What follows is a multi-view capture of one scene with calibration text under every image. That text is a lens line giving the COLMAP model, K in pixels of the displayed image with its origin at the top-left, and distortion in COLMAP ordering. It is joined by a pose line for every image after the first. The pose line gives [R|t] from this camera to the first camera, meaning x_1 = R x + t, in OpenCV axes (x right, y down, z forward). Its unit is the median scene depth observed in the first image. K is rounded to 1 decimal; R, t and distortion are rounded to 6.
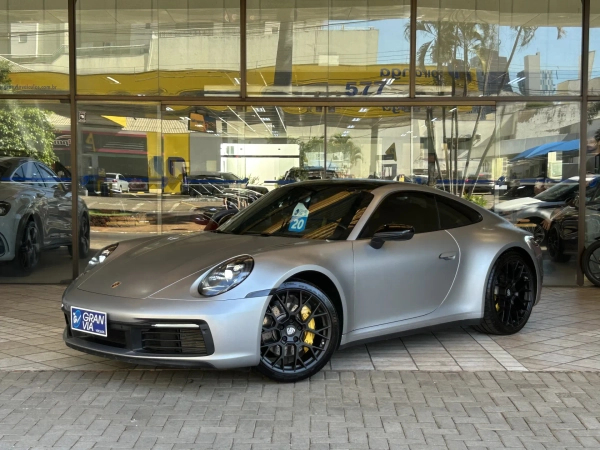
lens RADIAL K [[965.7, 0, 297.1], [0, 965.7, 236.2], [0, 0, 1]] dist [0.047741, 0.000000]
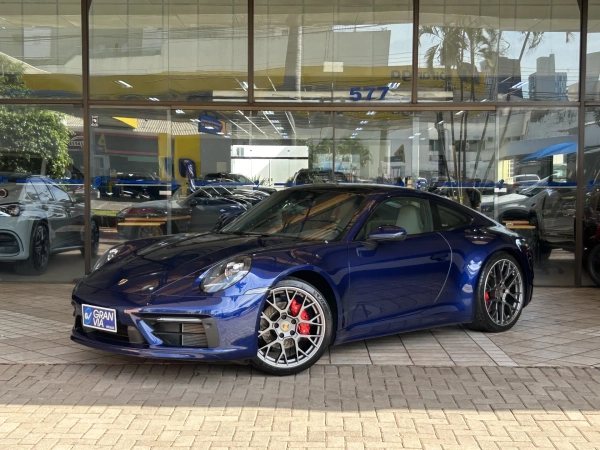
lens RADIAL K [[965.7, 0, 298.5], [0, 965.7, 232.9], [0, 0, 1]] dist [0.047741, 0.000000]
pose [[0.999948, 0.003026, -0.009742, 0.005882], [-0.003066, 0.999987, -0.004111, -0.000123], [0.009729, 0.004140, 0.999944, -0.030801]]
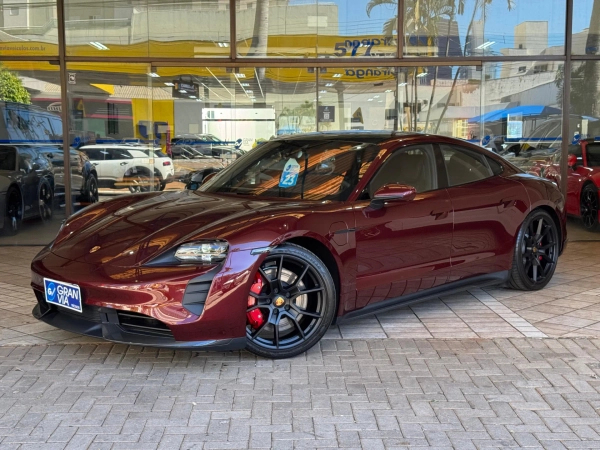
lens RADIAL K [[854.1, 0, 297.8], [0, 854.1, 225.2], [0, 0, 1]] dist [0.067042, 0.000000]
pose [[0.999299, -0.011153, 0.035728, -0.021994], [0.009762, 0.999196, 0.038888, -0.004012], [-0.036133, -0.038512, 0.998605, 0.097339]]
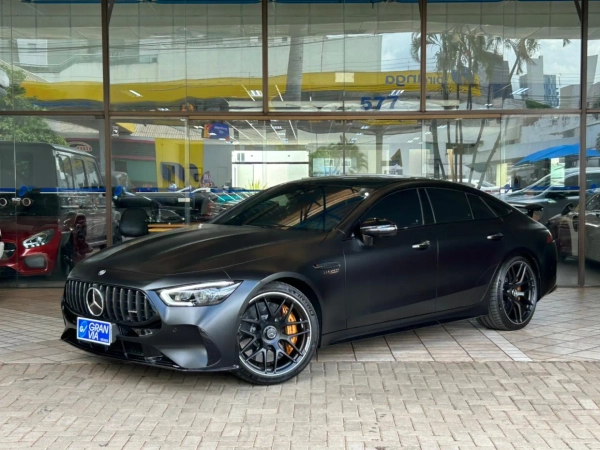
lens RADIAL K [[965.7, 0, 300.0], [0, 965.7, 225.7], [0, 0, 1]] dist [0.047741, 0.000000]
pose [[0.999979, -0.006365, -0.001417, -0.016202], [0.006344, 0.999869, -0.014917, -0.001313], [0.001512, 0.014908, 0.999888, -0.071113]]
